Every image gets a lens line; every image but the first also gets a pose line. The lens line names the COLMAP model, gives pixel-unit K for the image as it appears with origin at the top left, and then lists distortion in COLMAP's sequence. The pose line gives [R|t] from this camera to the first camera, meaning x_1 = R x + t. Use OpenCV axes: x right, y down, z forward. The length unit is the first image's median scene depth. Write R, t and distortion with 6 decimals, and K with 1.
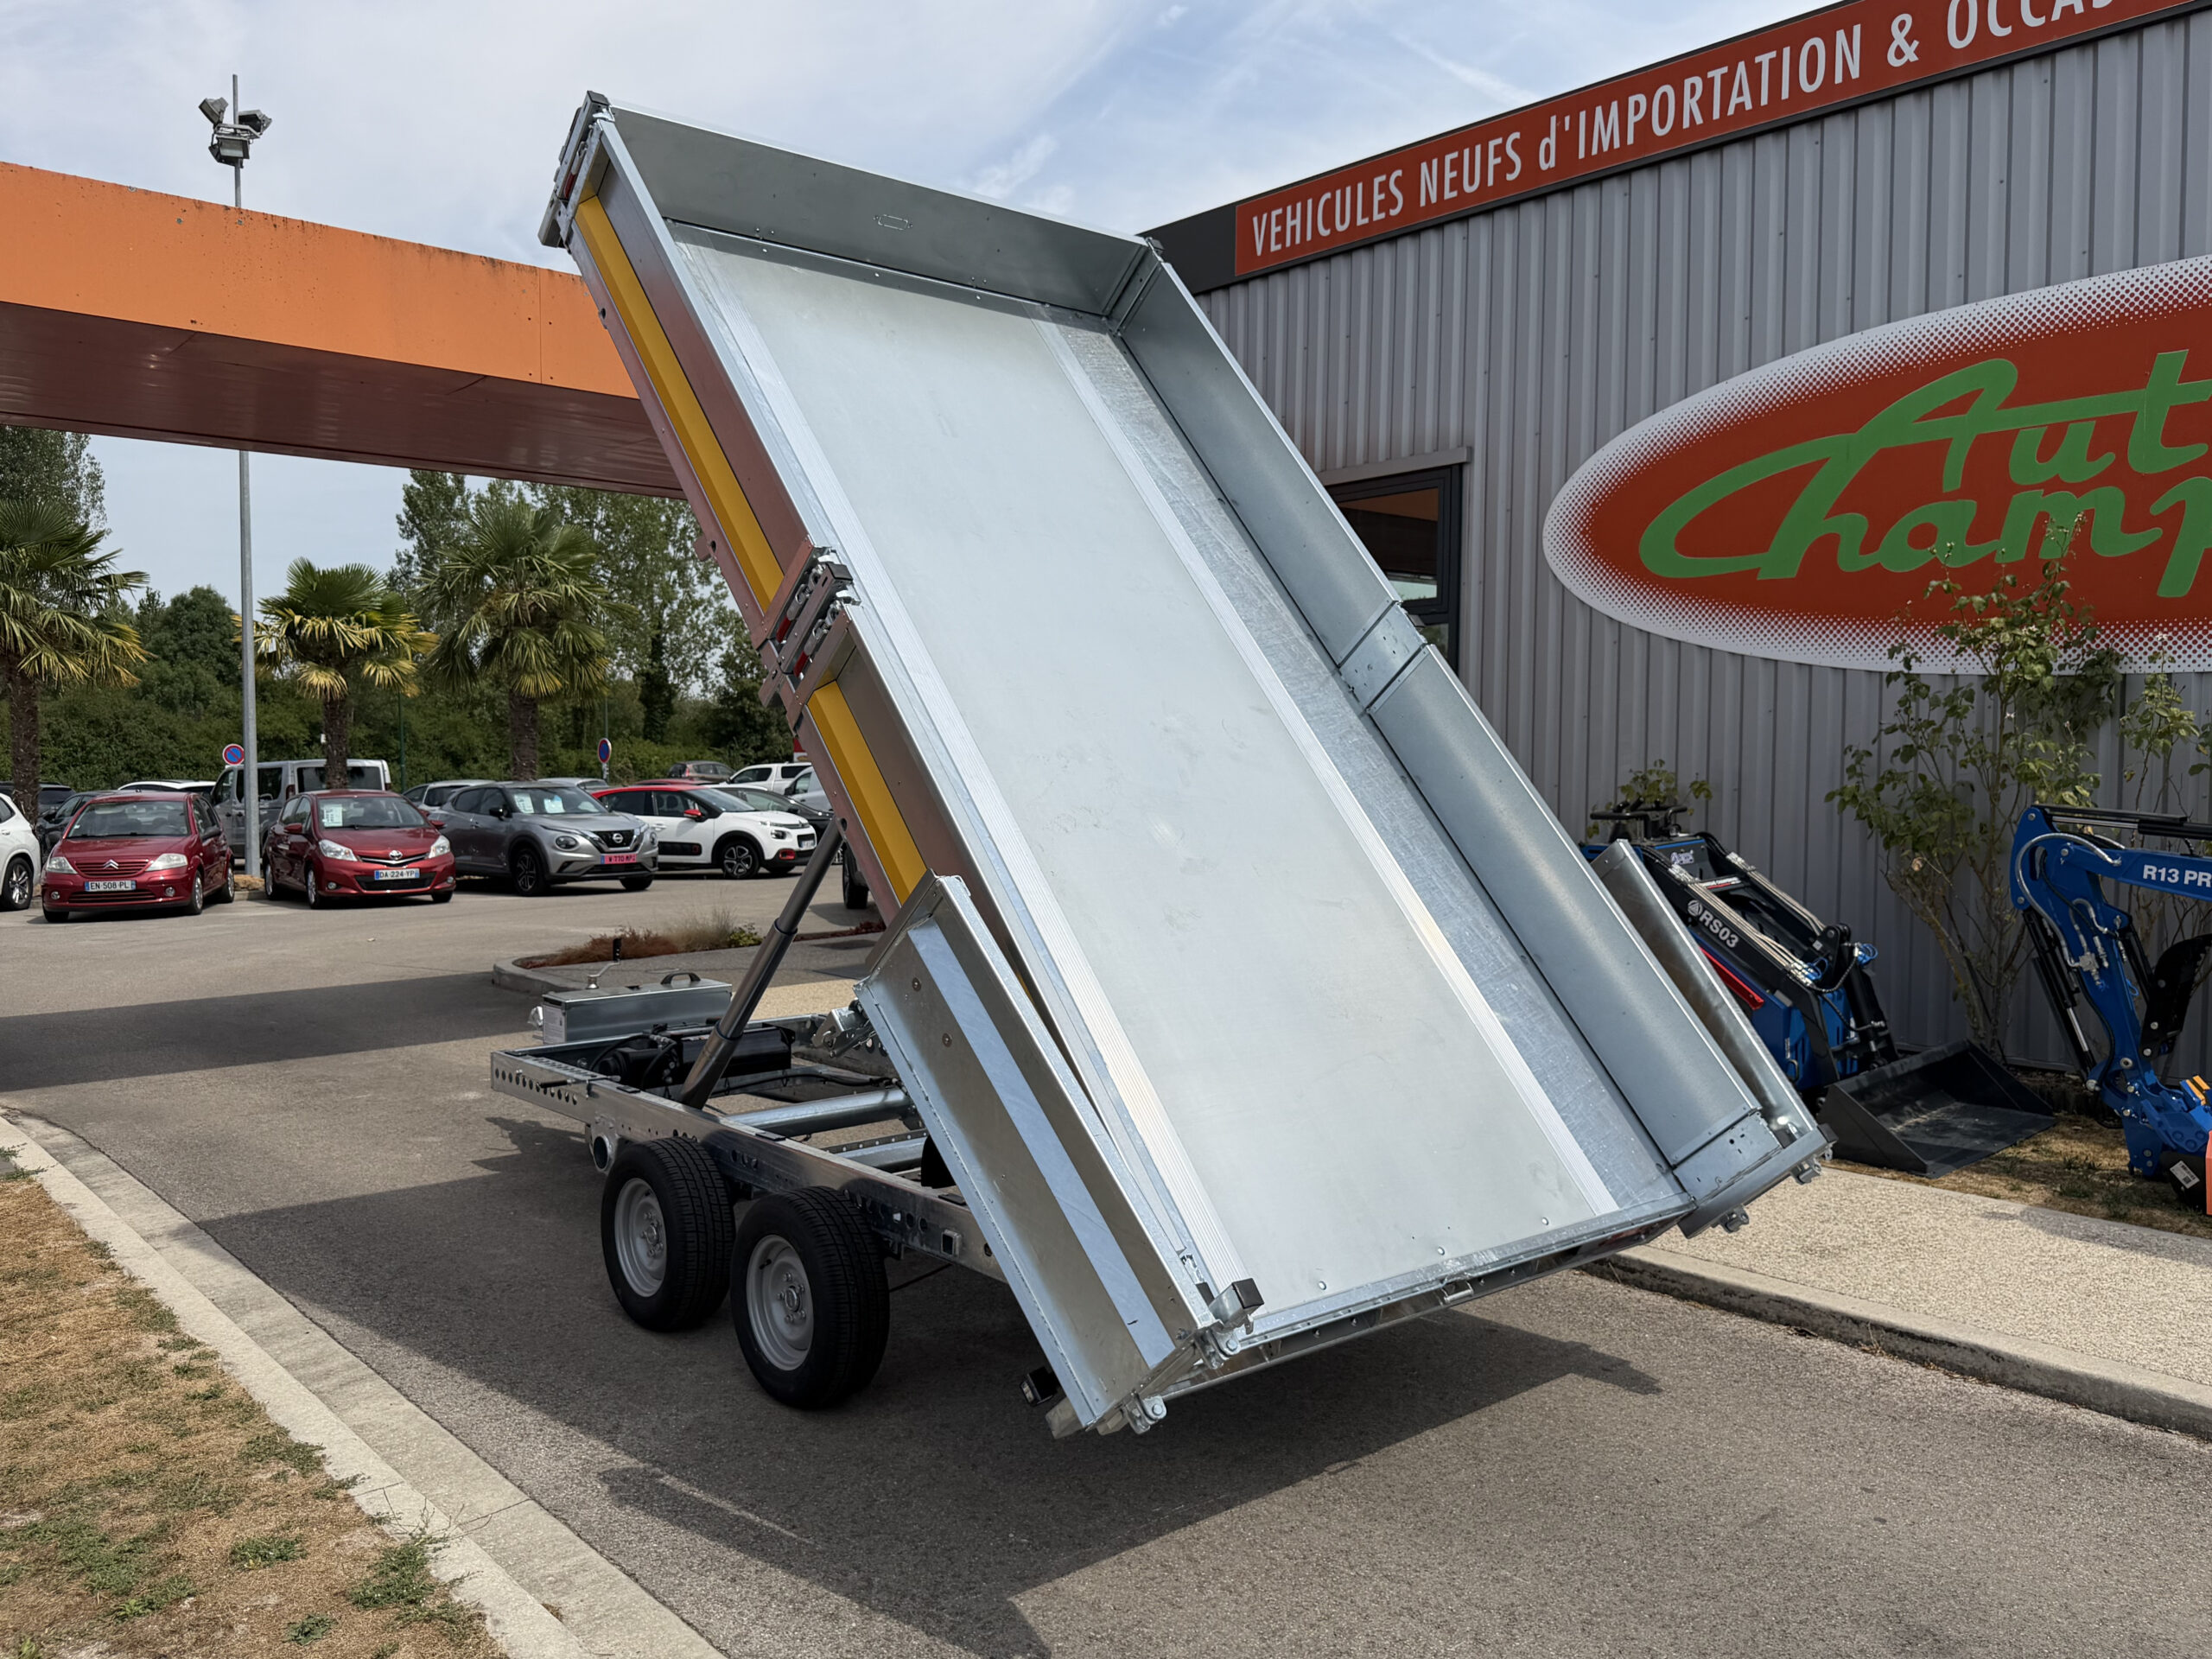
lens RADIAL K [[1725.2, 0, 1090.9], [0, 1725.2, 810.3], [0, 0, 1]] dist [0.037228, -0.069303]
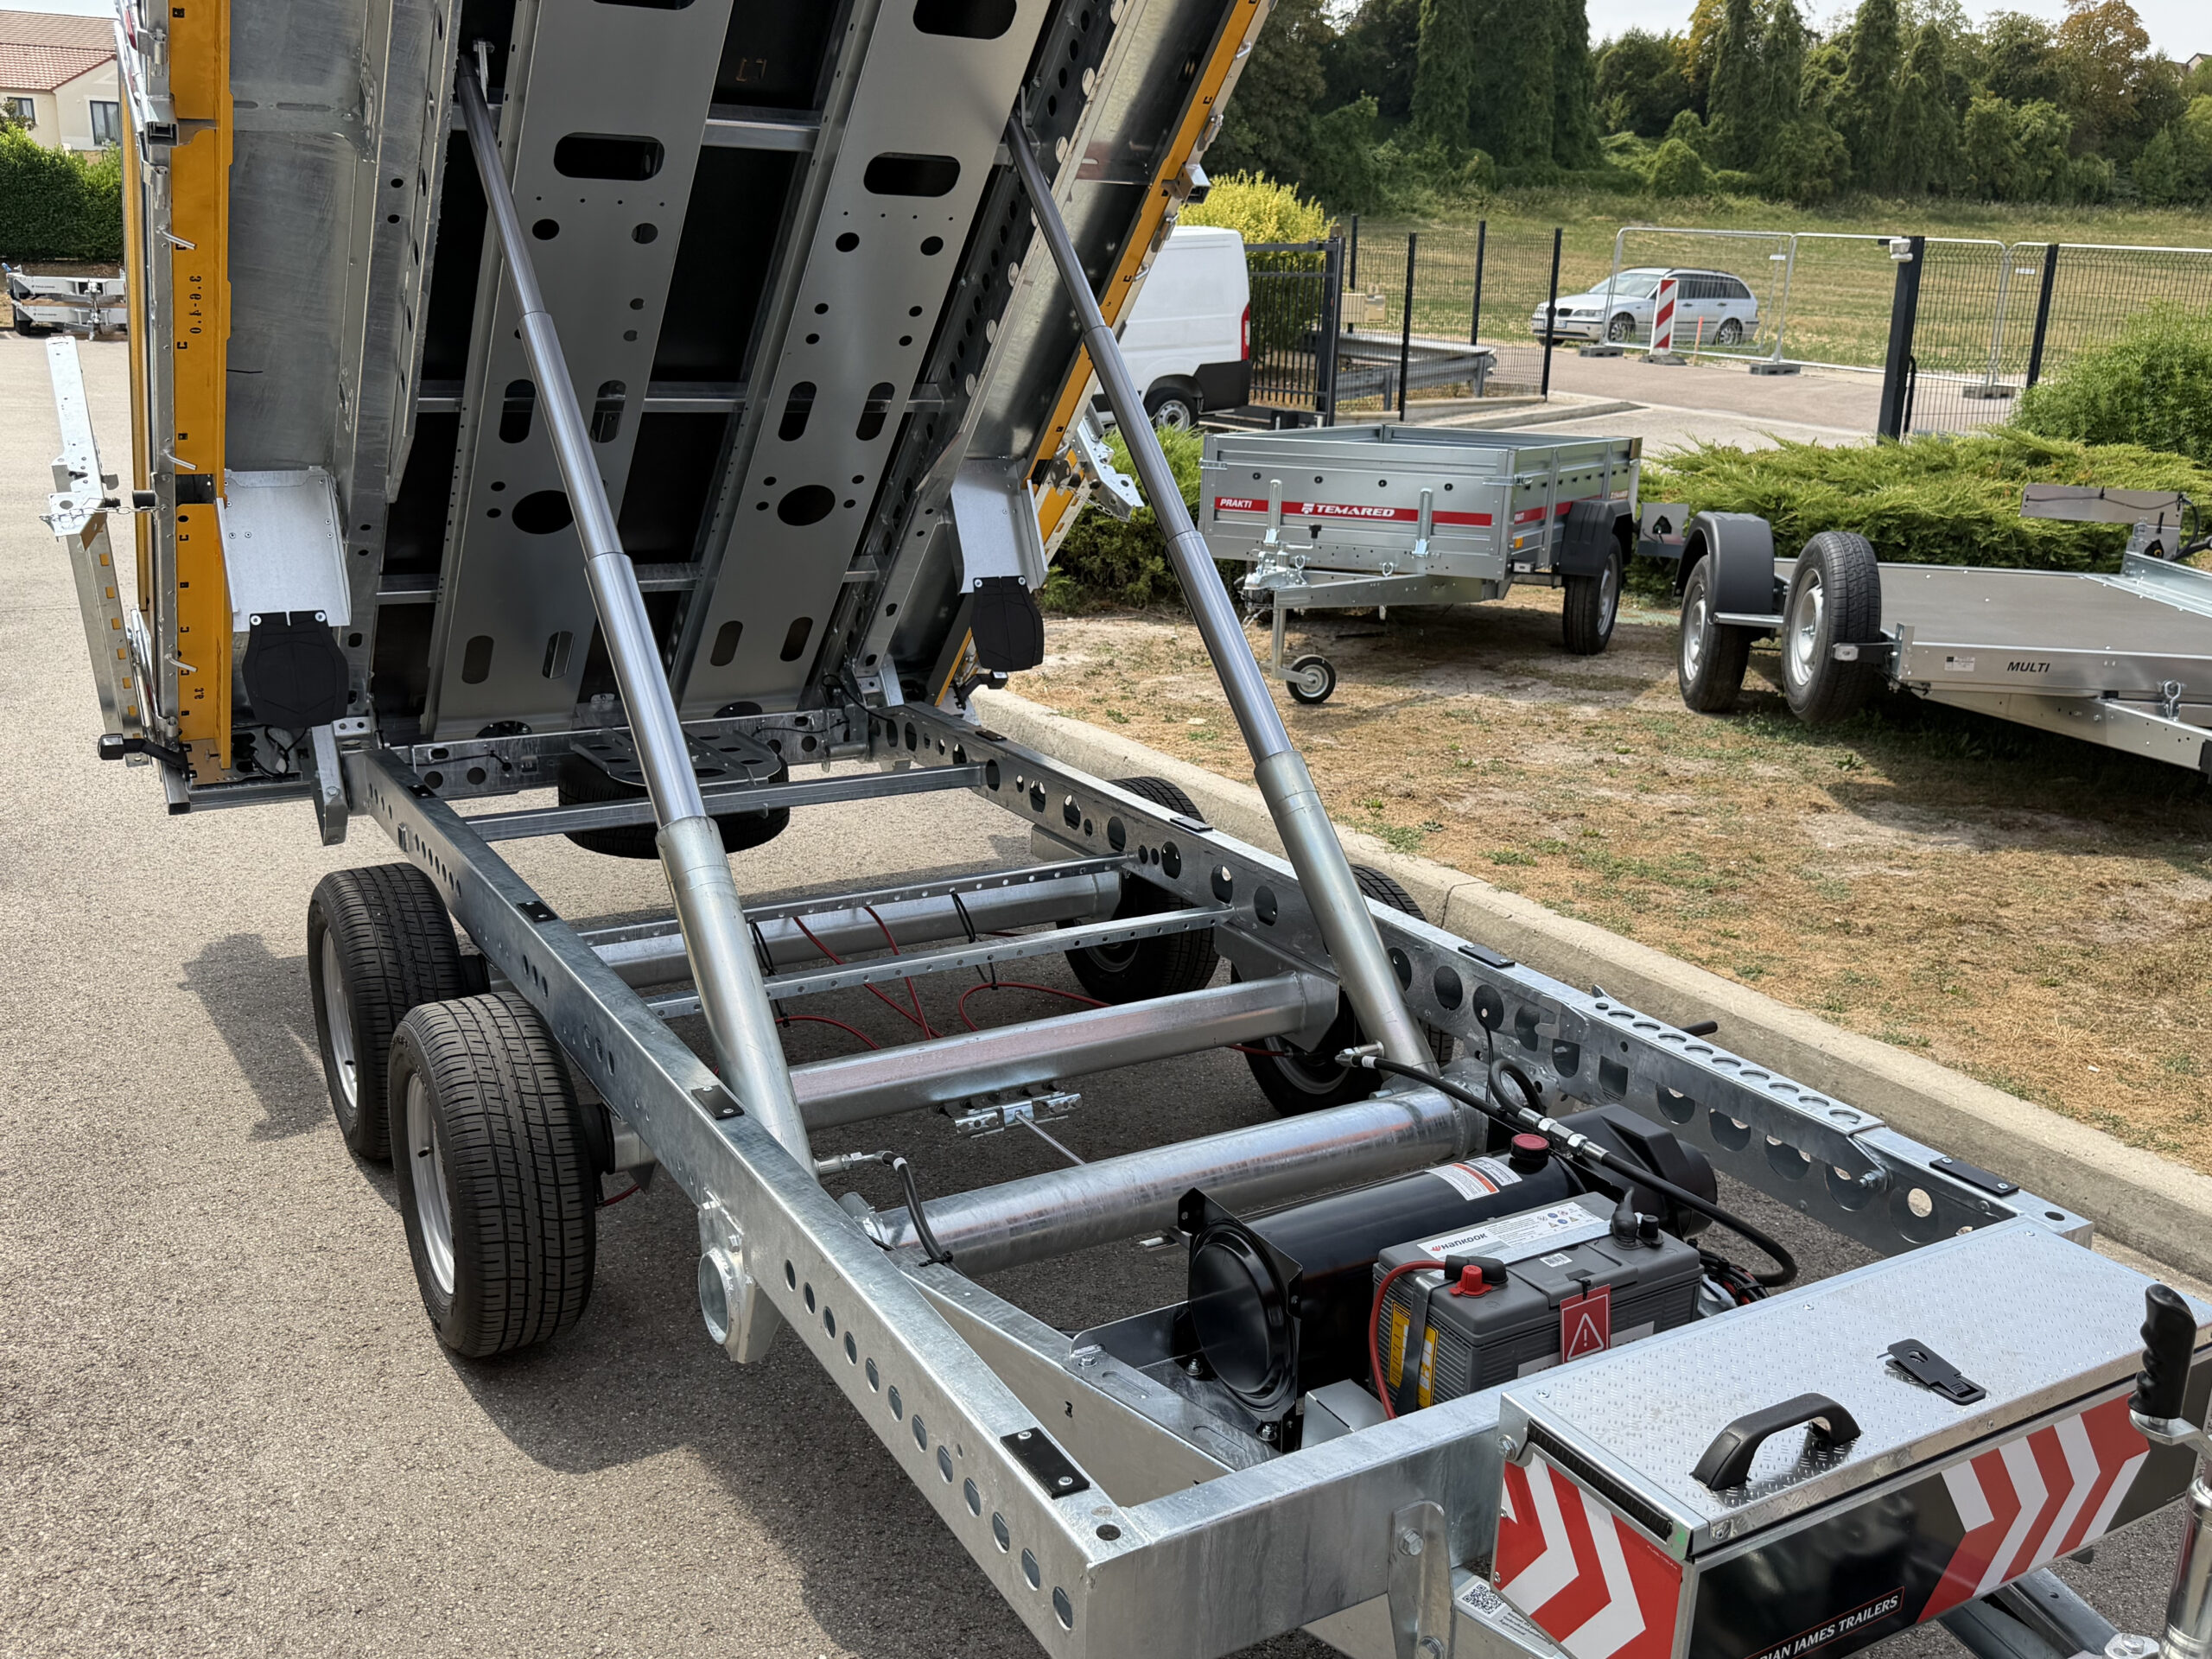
lens RADIAL K [[1947.0, 0, 1117.1], [0, 1947.0, 827.5], [0, 0, 1]] dist [0.055814, -0.097698]
pose [[-0.983975, -0.078174, 0.160258, -0.229788], [-0.026452, 0.952823, 0.302372, -0.039572], [-0.176335, 0.293287, -0.939622, 1.412357]]
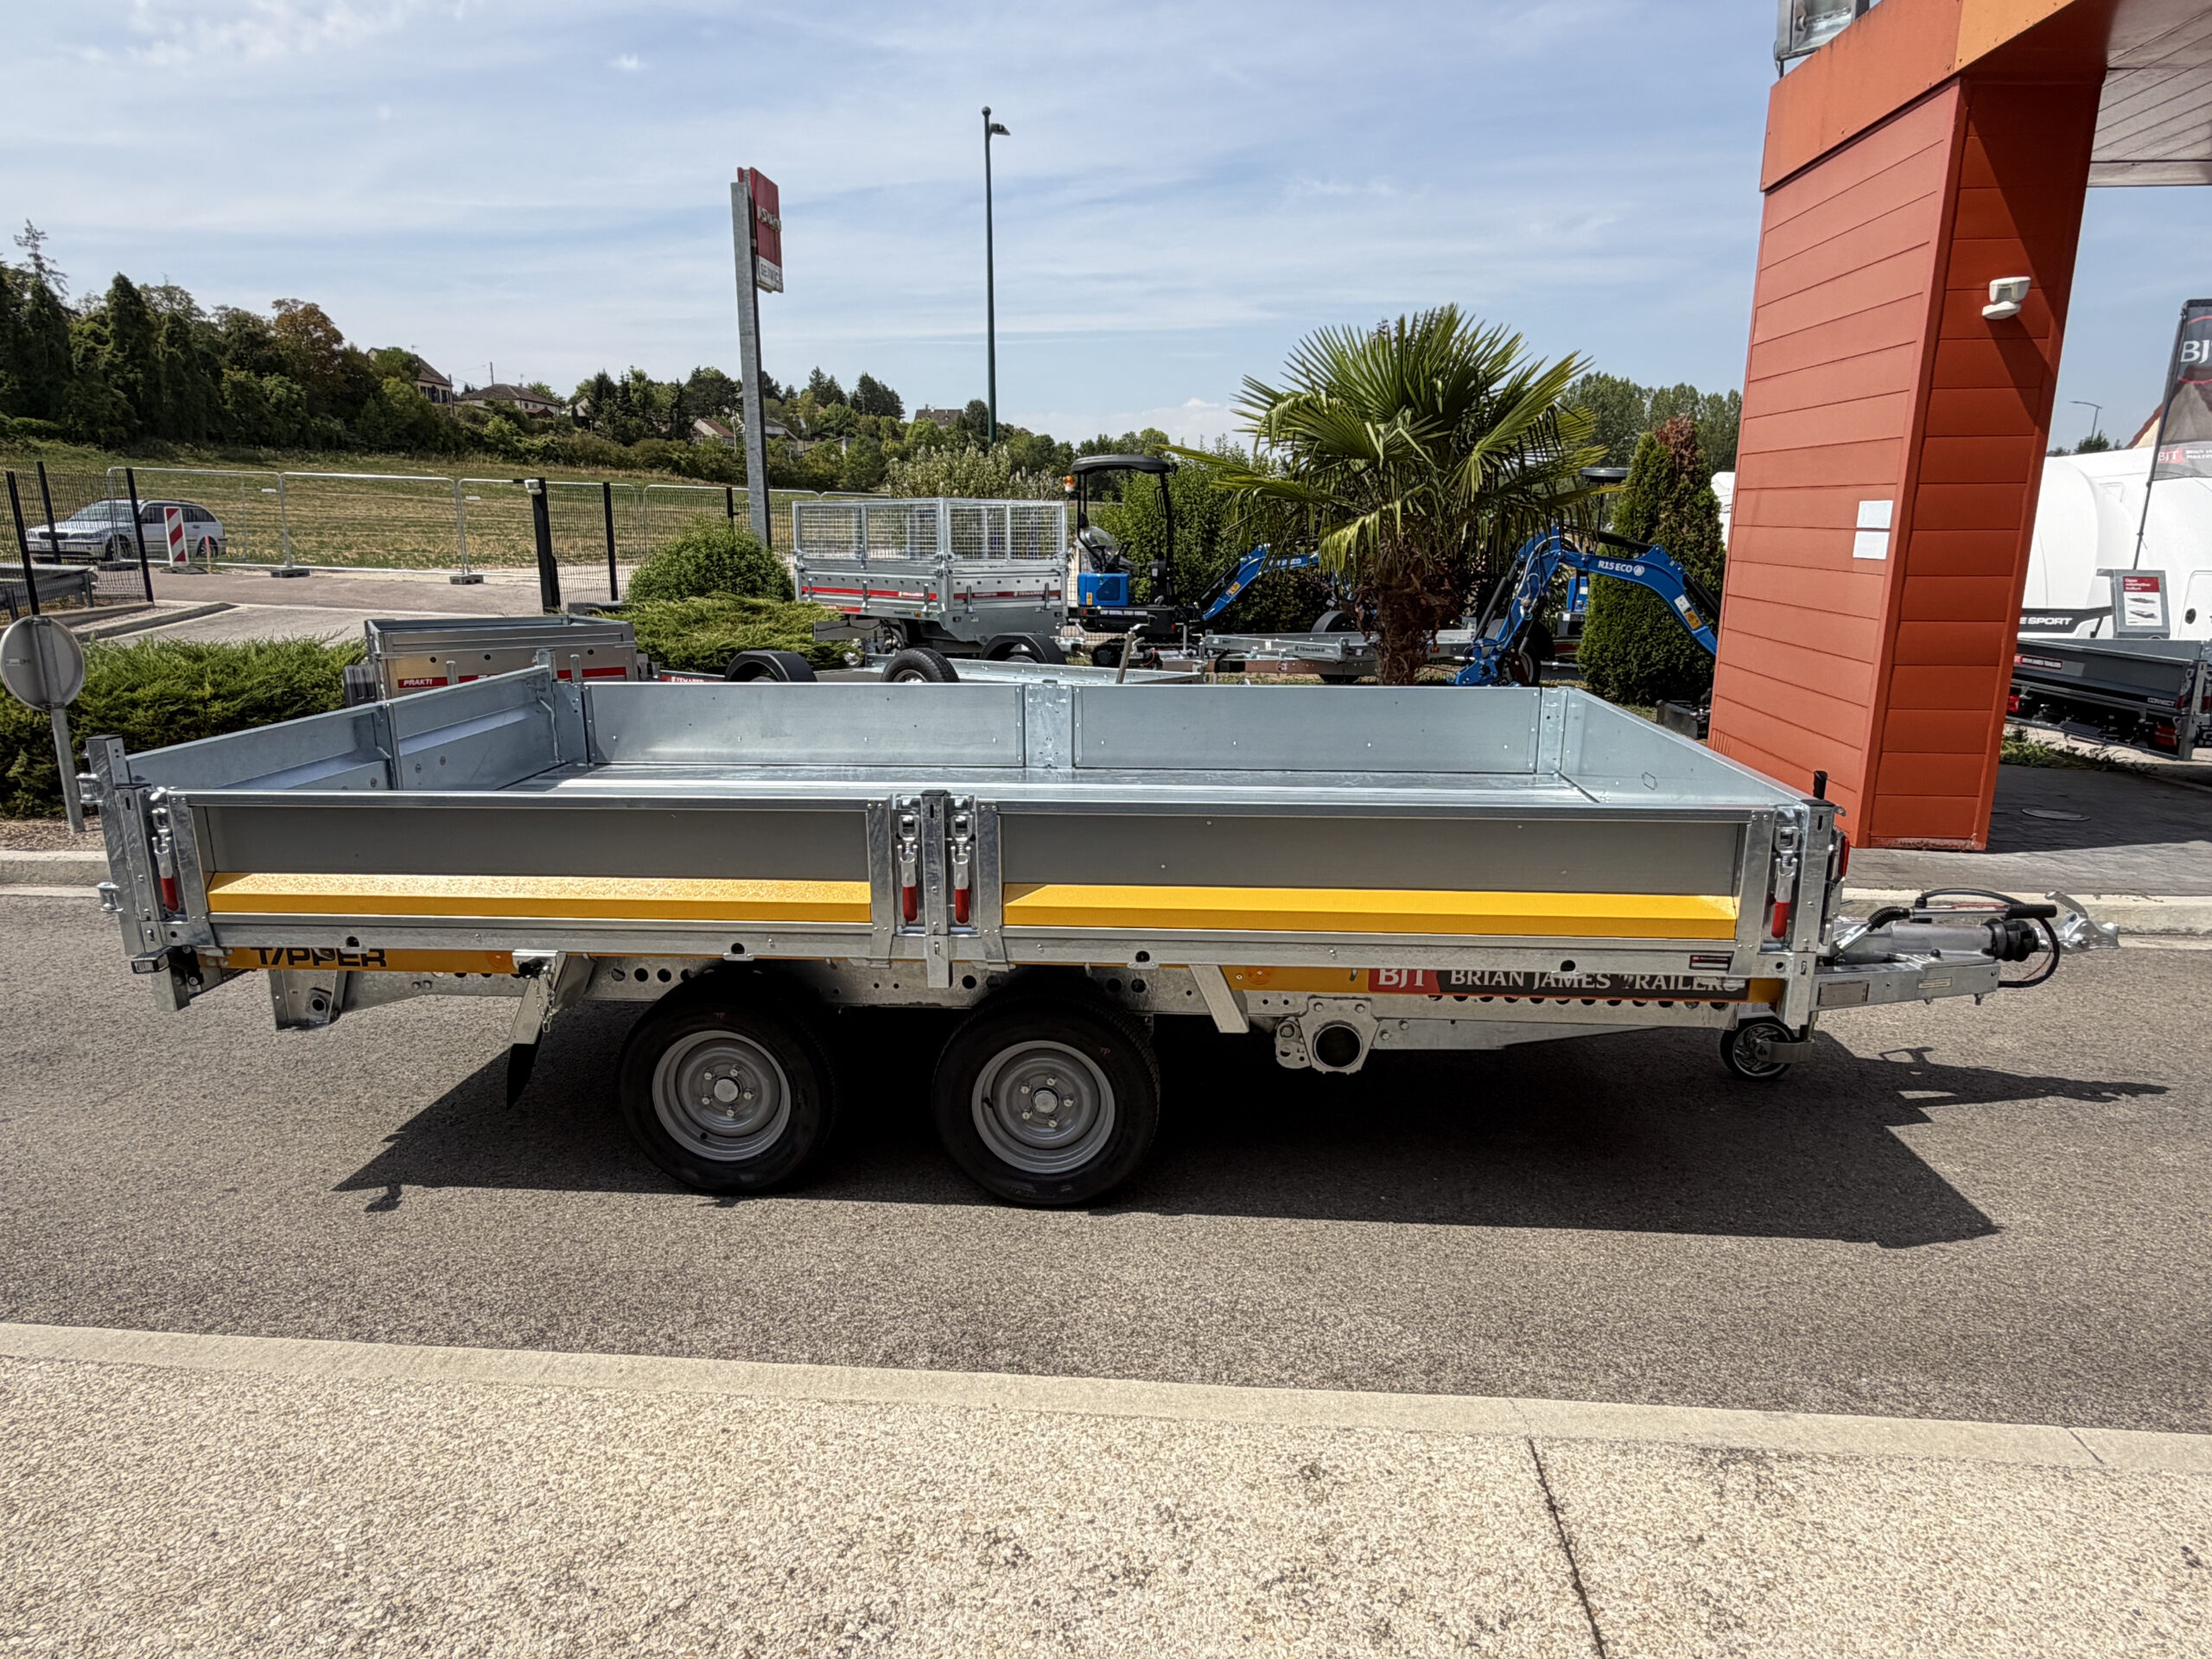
lens RADIAL K [[1362.8, 0, 1095.0], [0, 1362.8, 844.7], [0, 0, 1]] dist [-0.002464, 0.000383]
pose [[-0.715555, 0.156488, -0.680803, 0.333178], [-0.027777, 0.967441, 0.251569, -0.033719], [0.698004, 0.198922, -0.687911, 1.366286]]
